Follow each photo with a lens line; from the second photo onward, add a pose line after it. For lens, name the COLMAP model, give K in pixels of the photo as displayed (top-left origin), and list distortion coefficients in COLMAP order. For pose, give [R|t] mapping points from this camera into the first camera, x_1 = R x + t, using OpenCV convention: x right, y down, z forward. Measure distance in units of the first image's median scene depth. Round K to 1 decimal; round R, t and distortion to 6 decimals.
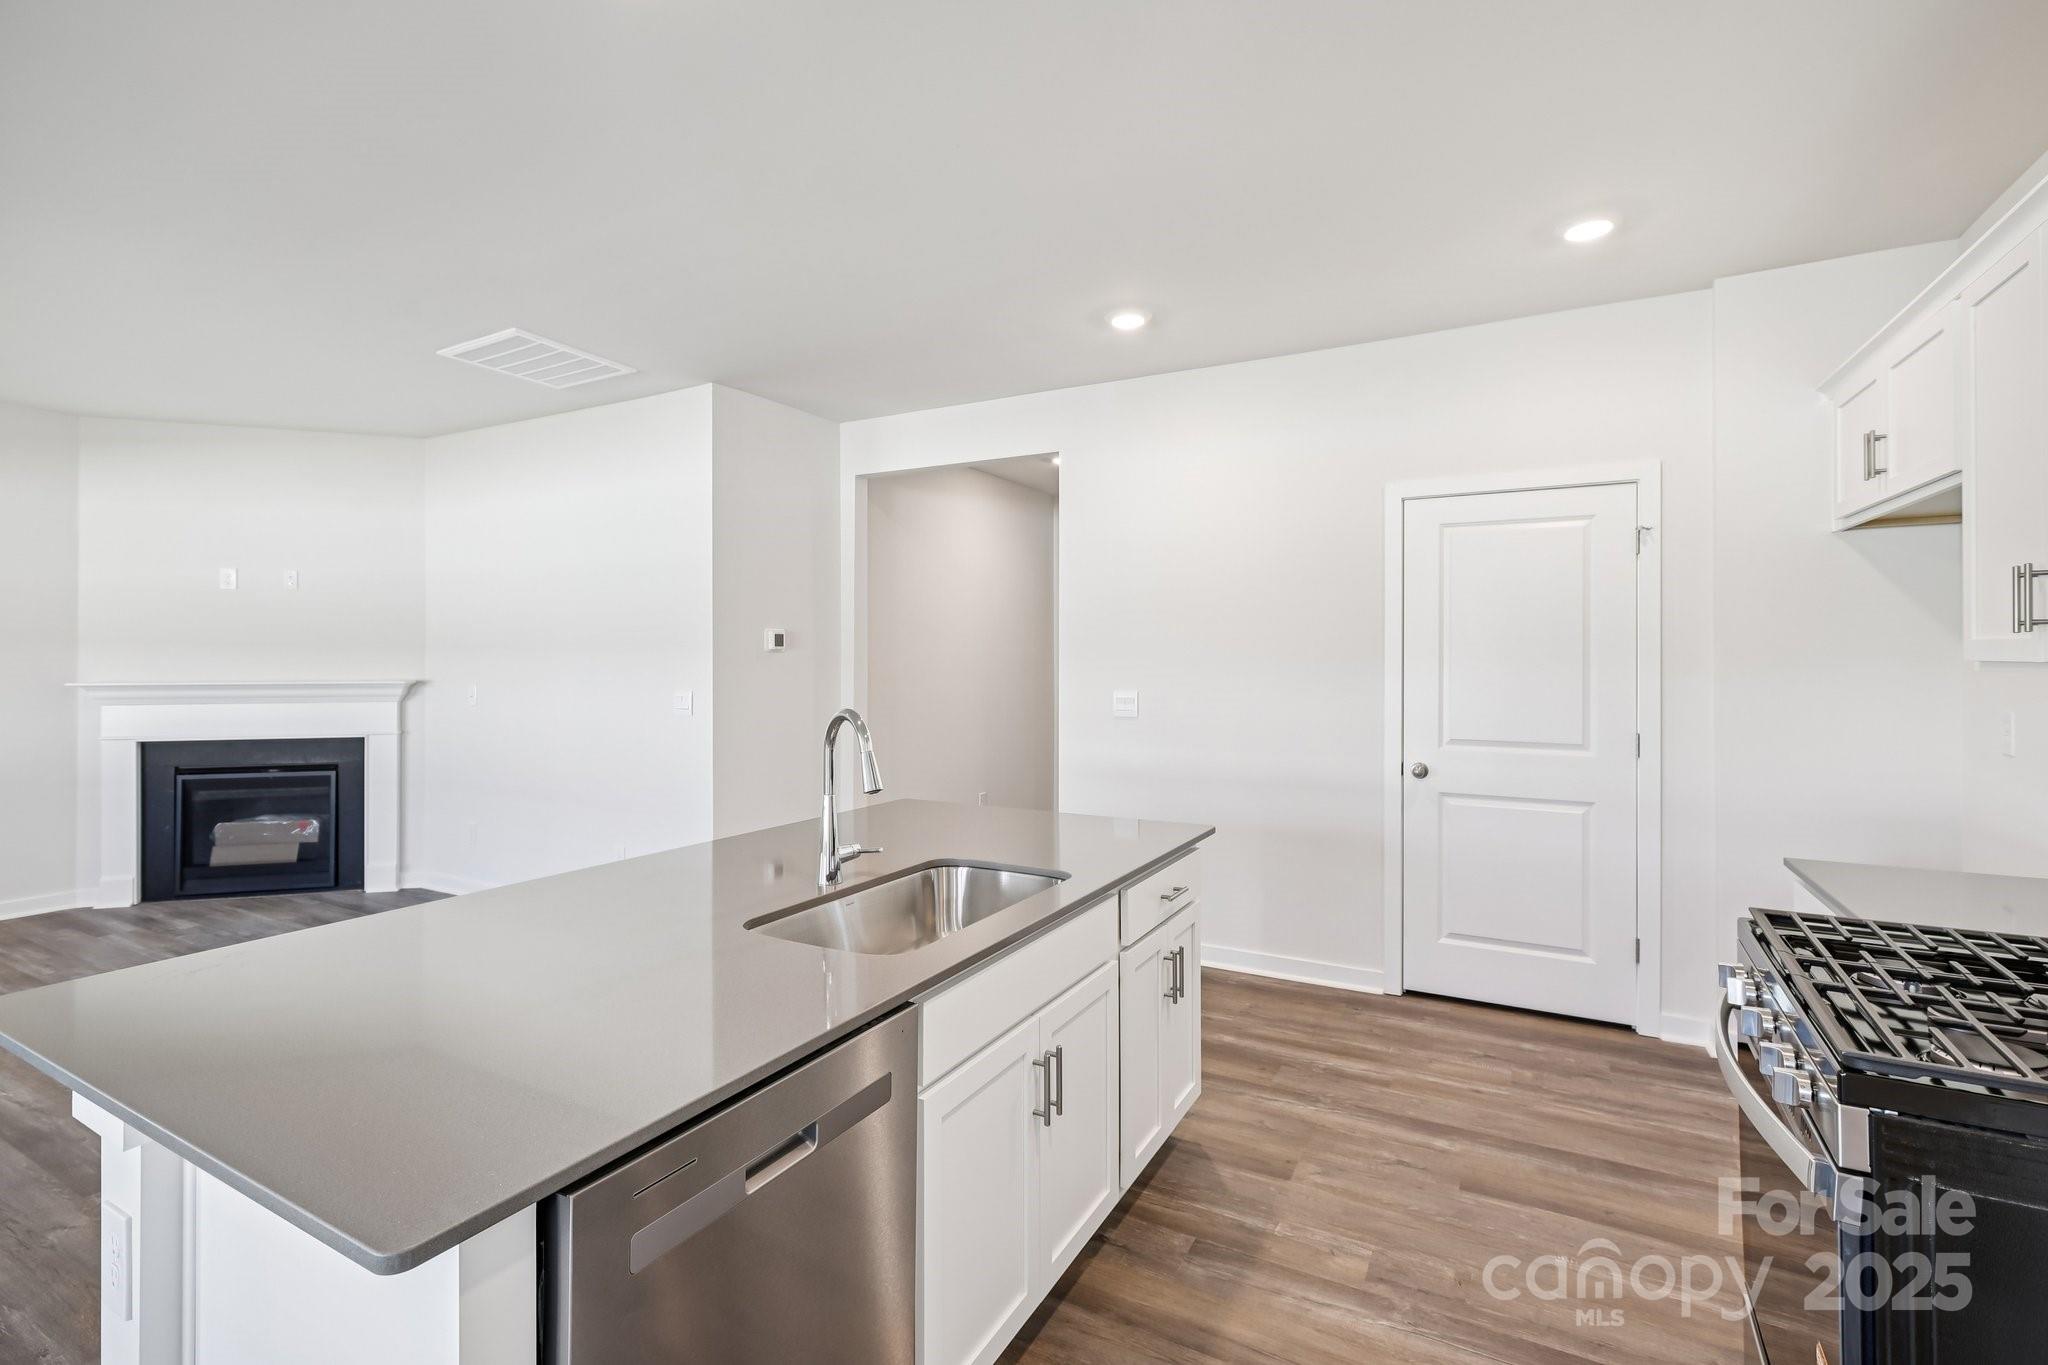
lens RADIAL K [[923.5, 0, 1023.4], [0, 923.5, 661.4], [0, 0, 1]] dist [-0.000458, 0.000505]
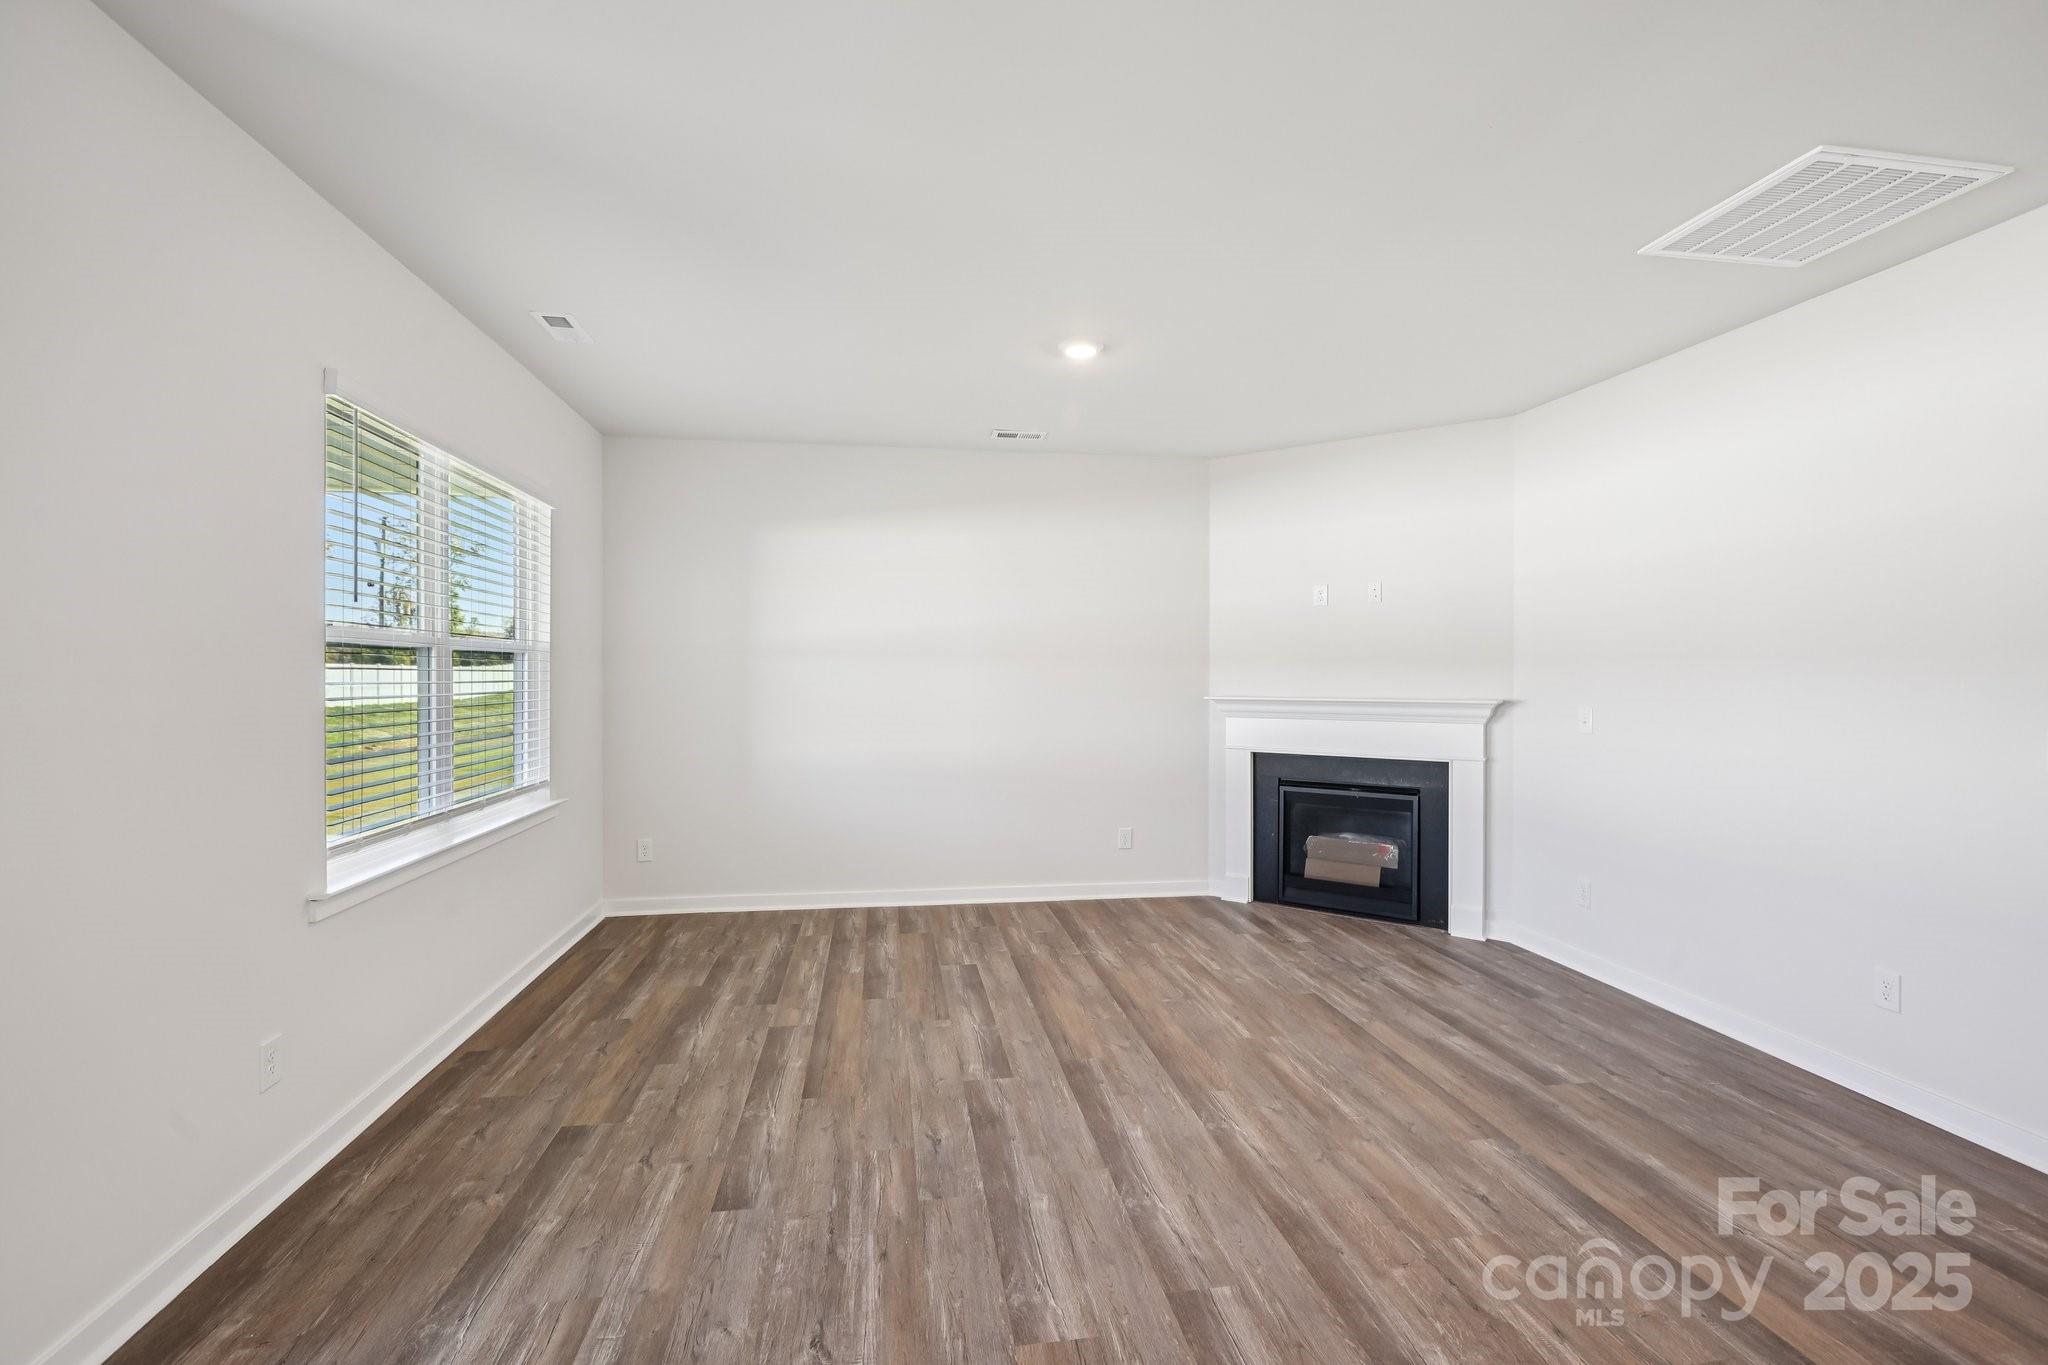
lens RADIAL K [[923.5, 0, 1026.1], [0, 923.5, 682.9], [0, 0, 1]] dist [-0.000458, 0.000505]
pose [[0.613848, 0.006008, -0.789402, -0.273163], [0.000979, 0.999964, 0.008372, -0.002511], [0.789424, -0.005912, 0.613820, 0.134311]]
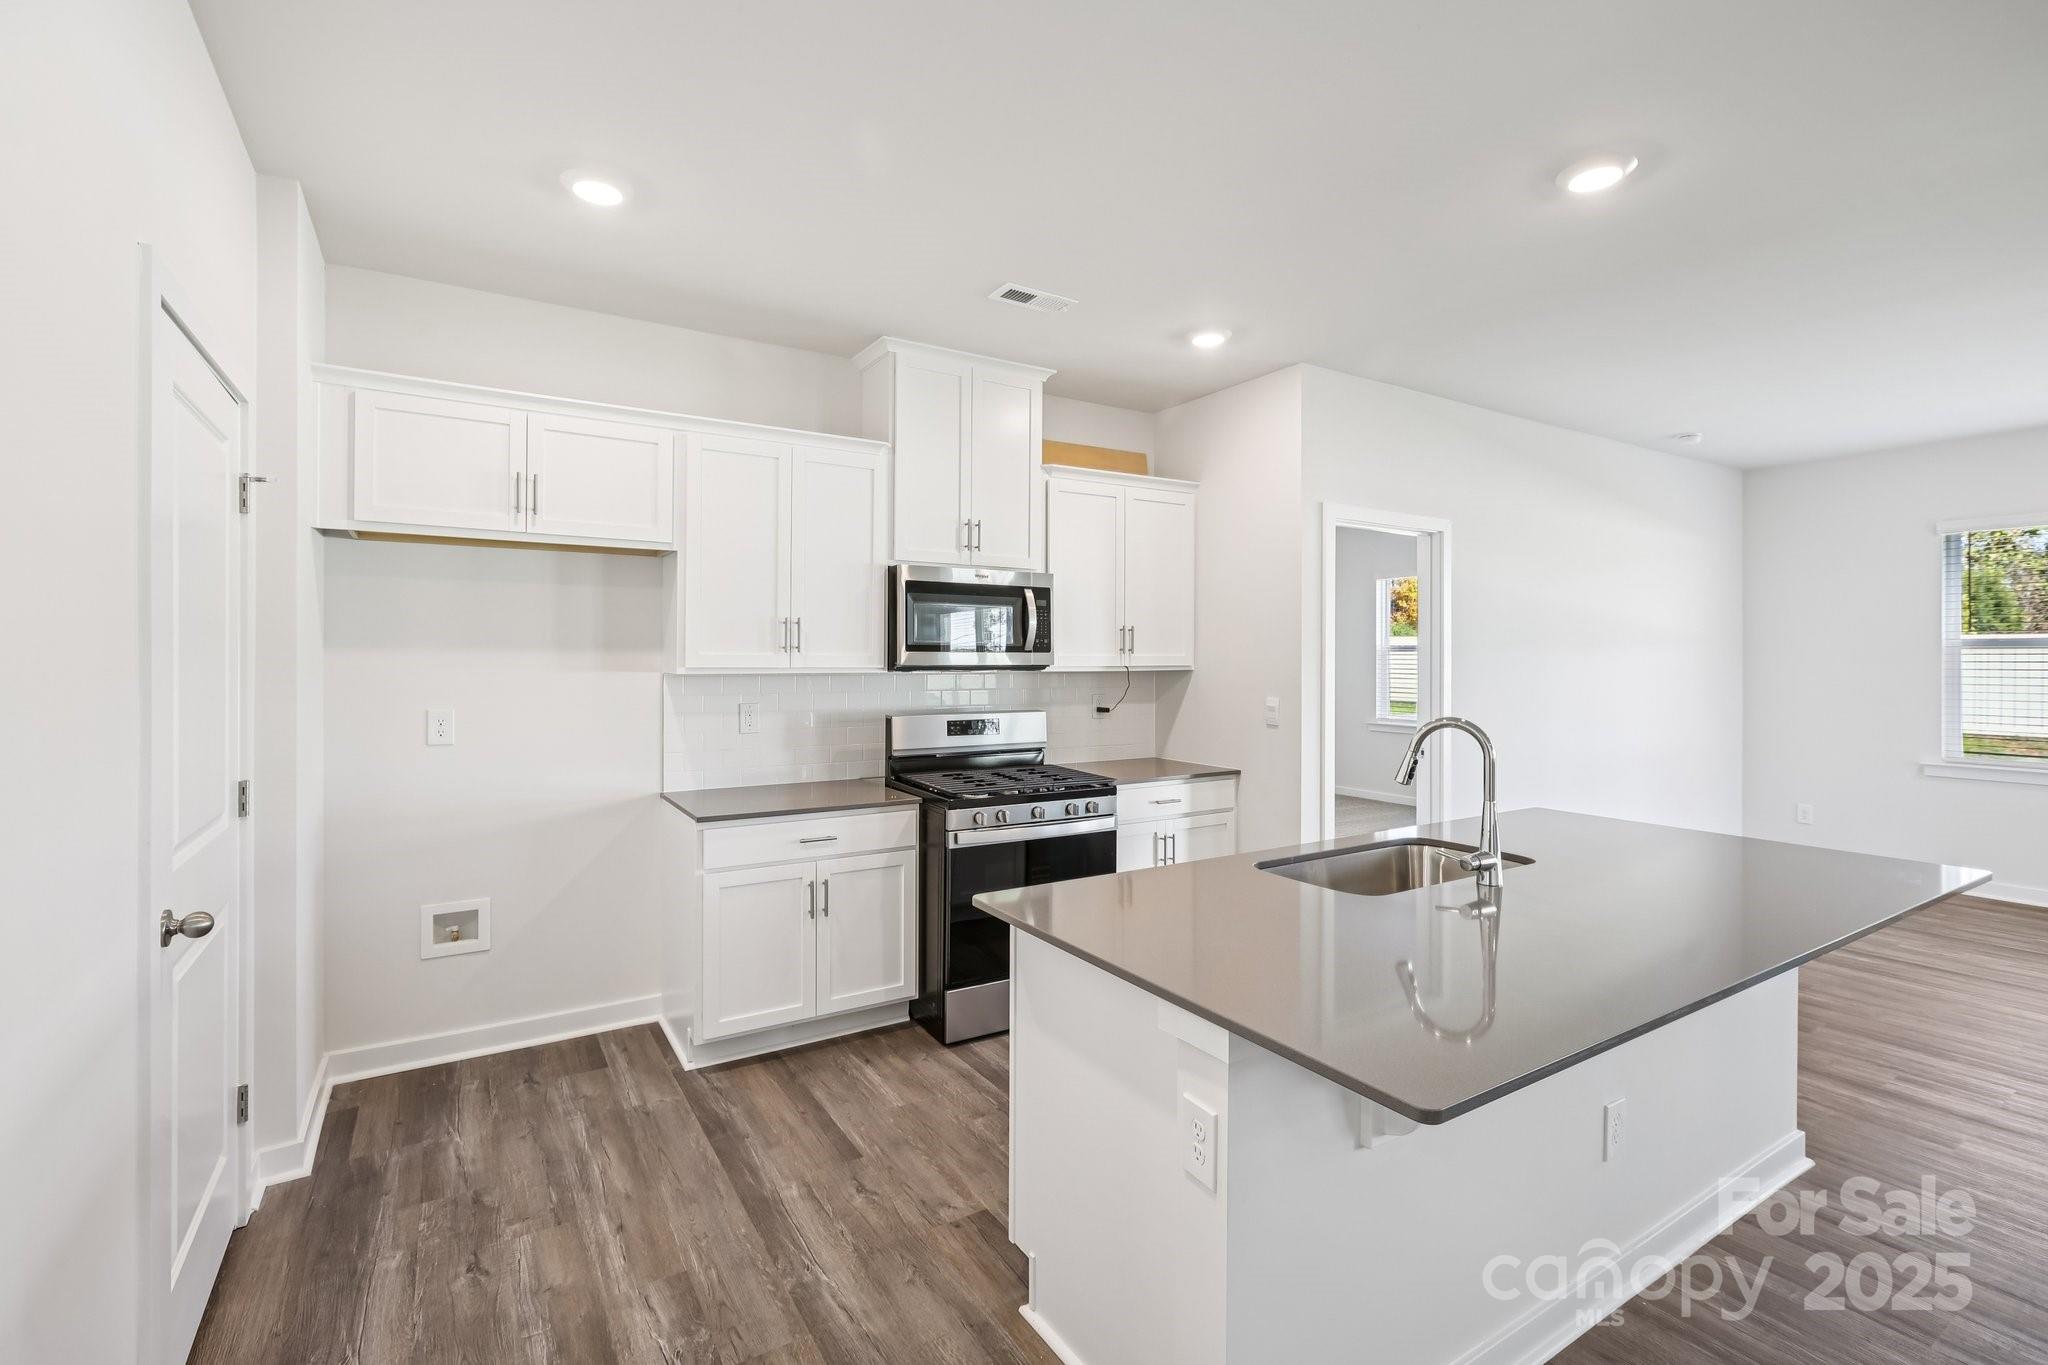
lens RADIAL K [[923.5, 0, 1001.3], [0, 923.5, 662.0], [0, 0, 1]] dist [-0.000458, 0.000505]
pose [[-0.865691, -0.004215, 0.500561, -0.097723], [-0.003252, 0.999991, 0.002797, -0.007677], [-0.500568, 0.000793, -0.865697, 0.858137]]
